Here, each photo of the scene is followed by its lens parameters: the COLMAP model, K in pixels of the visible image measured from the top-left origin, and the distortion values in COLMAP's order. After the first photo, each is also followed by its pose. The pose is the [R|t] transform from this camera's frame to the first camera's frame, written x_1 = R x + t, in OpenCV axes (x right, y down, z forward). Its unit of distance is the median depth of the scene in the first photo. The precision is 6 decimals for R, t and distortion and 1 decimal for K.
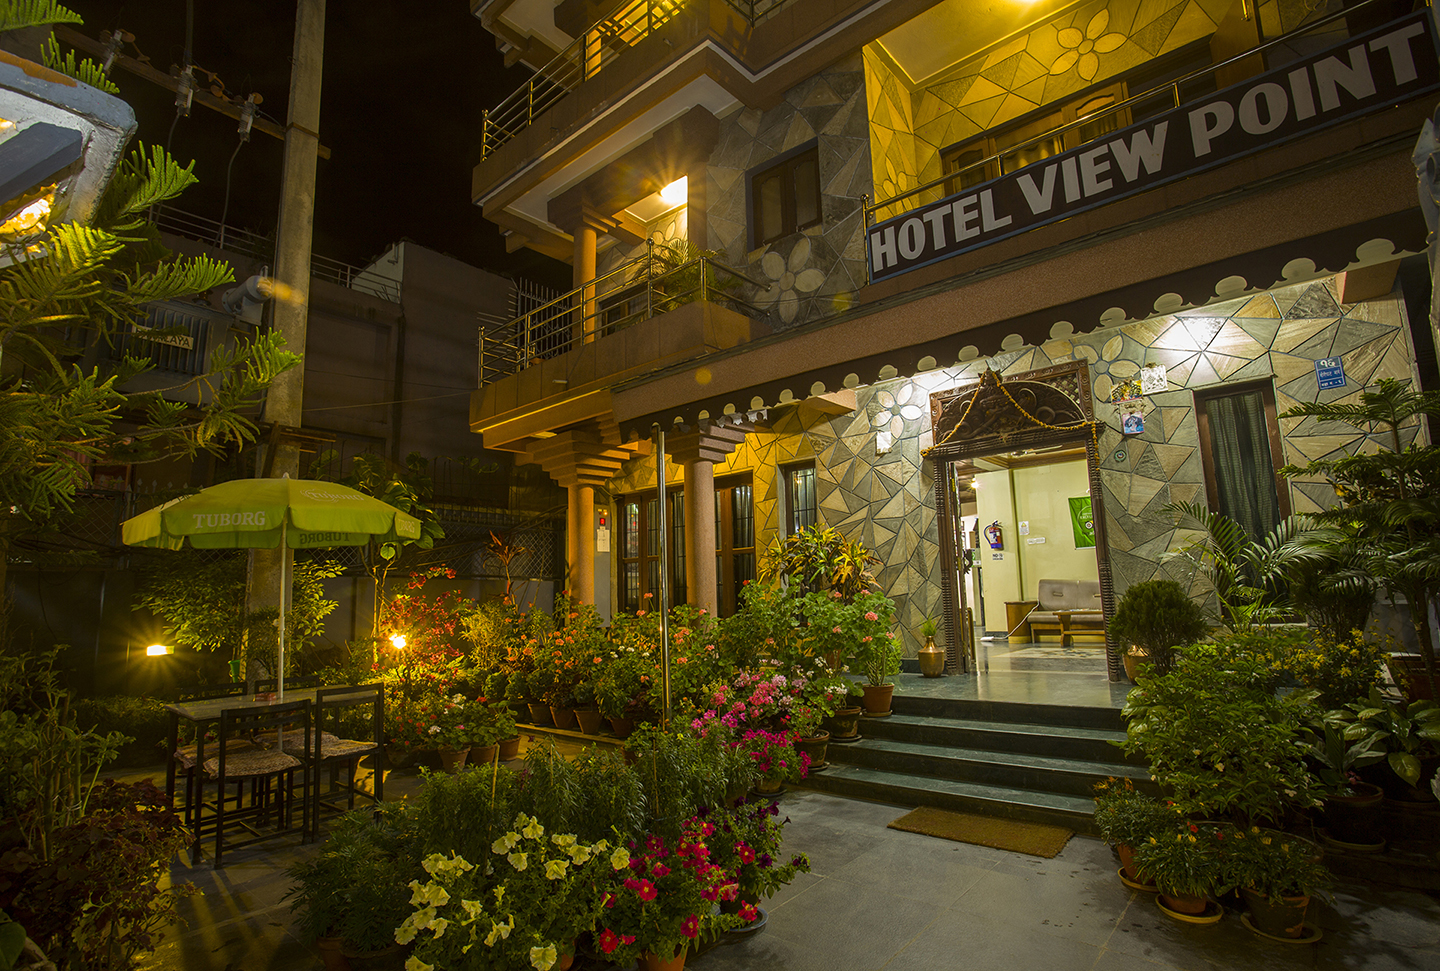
lens RADIAL K [[711.6, 0, 720.0], [0, 711.6, 485.5], [0, 0, 1]] dist [-0.061263, 0.031277]
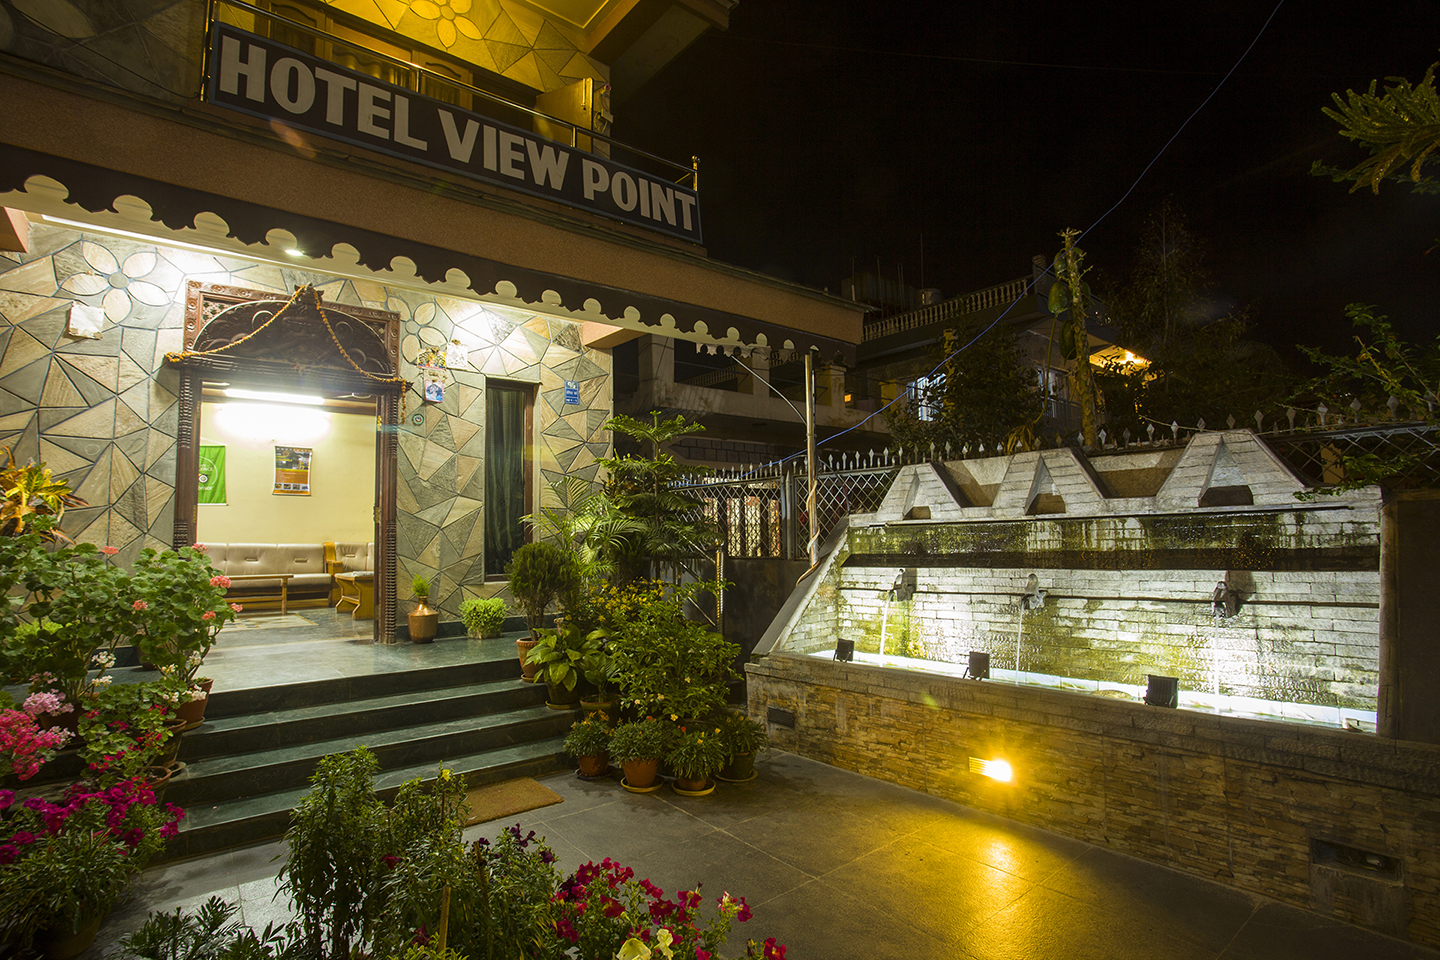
lens RADIAL K [[713.3, 0, 720.0], [0, 713.3, 480.0], [0, 0, 1]] dist [-0.052753, 0.025931]
pose [[0.185884, 0.107341, 0.976691, -0.341391], [-0.144224, 0.986229, -0.080941, 0.064662], [-0.971929, -0.125816, 0.198806, 0.368096]]
